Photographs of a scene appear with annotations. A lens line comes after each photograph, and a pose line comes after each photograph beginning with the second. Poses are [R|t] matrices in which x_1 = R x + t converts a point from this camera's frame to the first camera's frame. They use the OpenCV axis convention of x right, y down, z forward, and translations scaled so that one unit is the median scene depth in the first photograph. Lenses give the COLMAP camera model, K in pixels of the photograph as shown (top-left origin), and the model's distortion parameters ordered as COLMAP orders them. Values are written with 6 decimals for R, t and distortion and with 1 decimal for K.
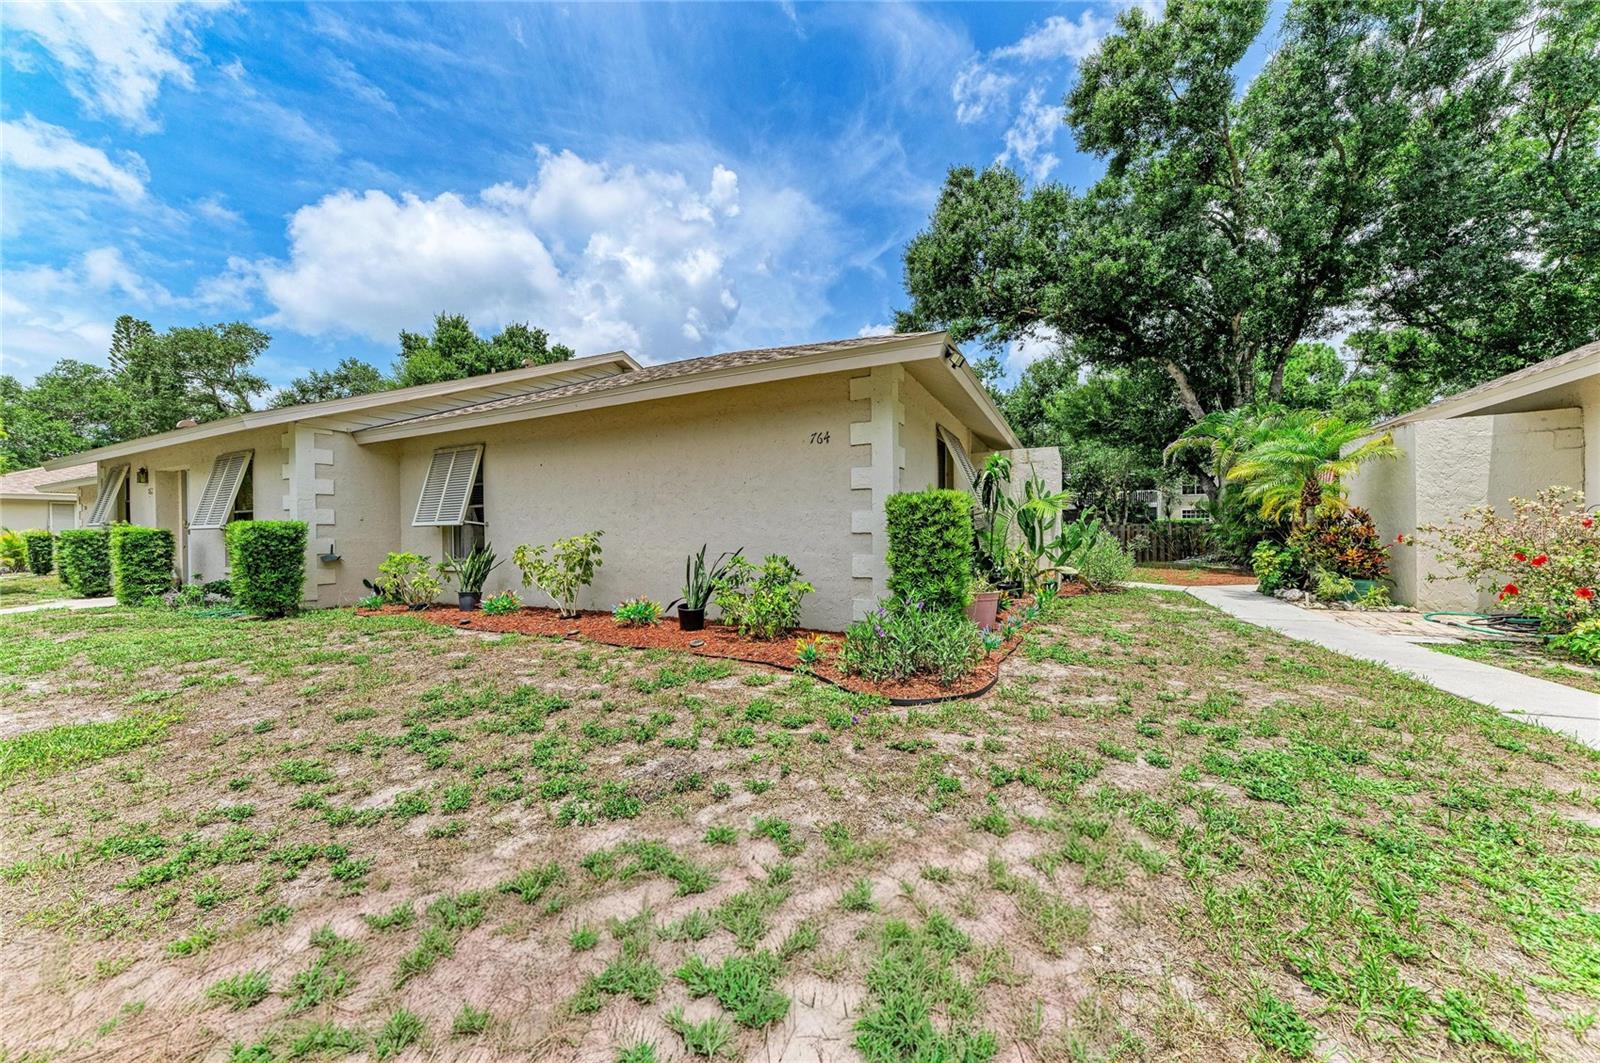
lens RADIAL K [[546.6, 0, 814.5], [0, 546.6, 524.0], [0, 0, 1]] dist [0.012265, -0.003395]
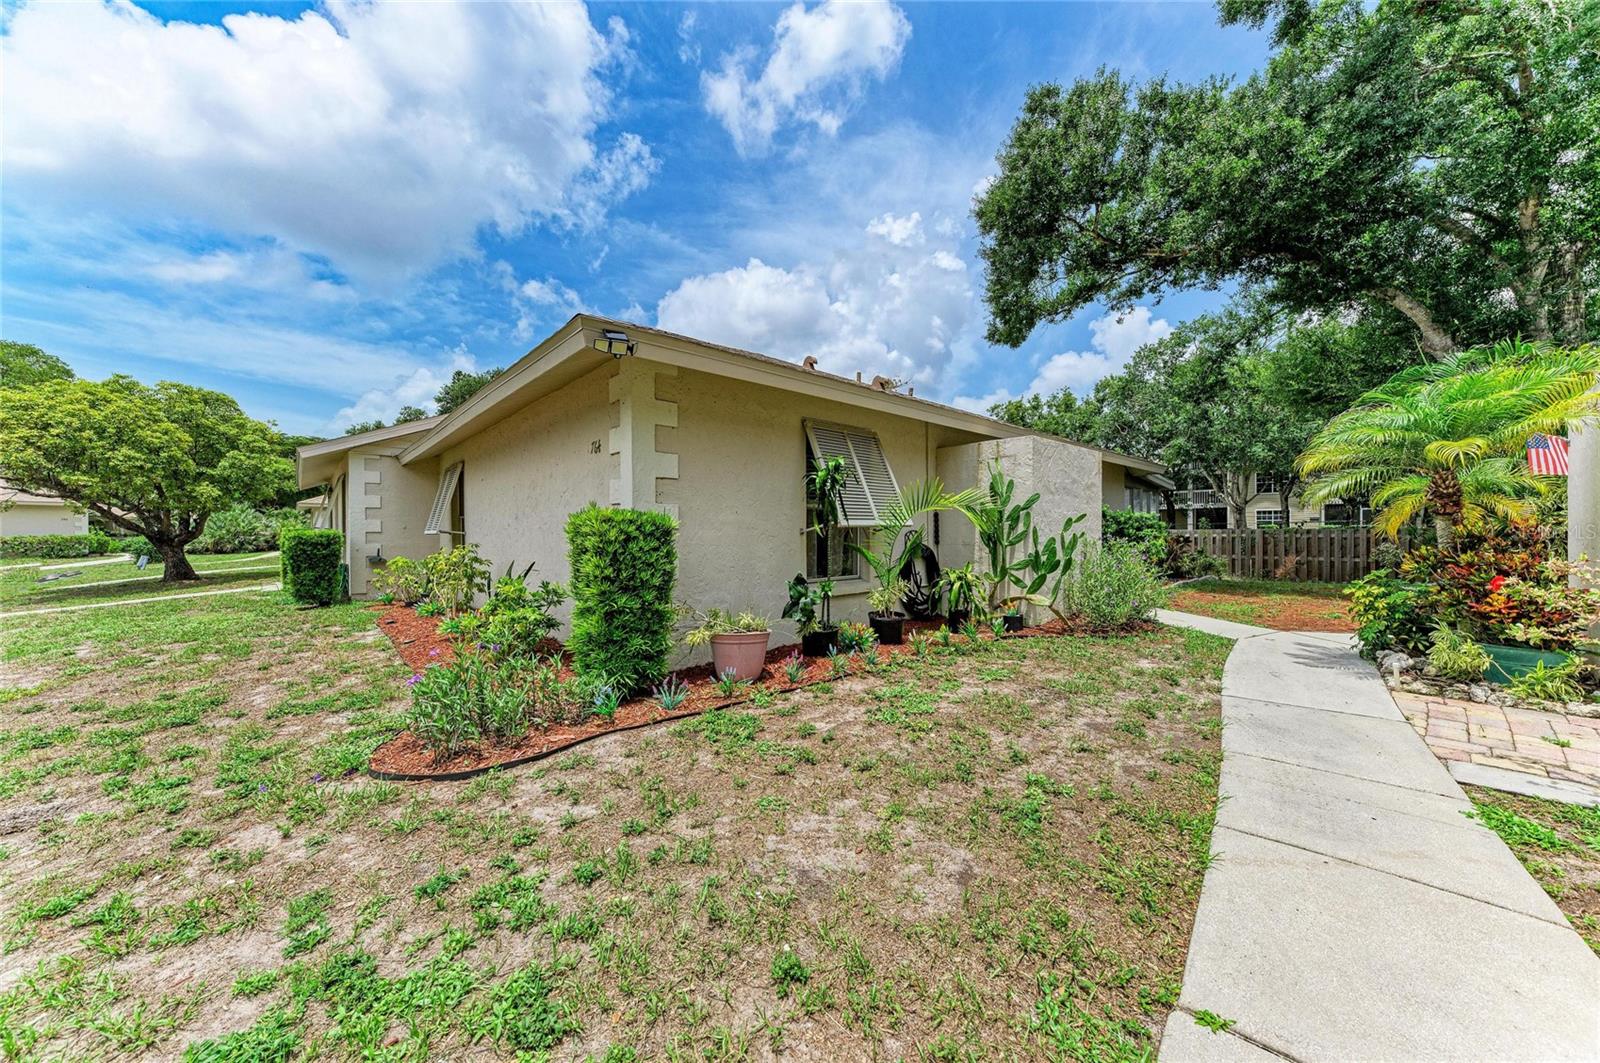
lens RADIAL K [[546.6, 0, 798.3], [0, 546.6, 542.3], [0, 0, 1]] dist [0.012265, -0.003395]
pose [[0.934490, 0.014481, -0.355695, 0.503387], [-0.001057, 0.999281, 0.037905, -0.028086], [0.355988, -0.035046, 0.933833, 0.216500]]
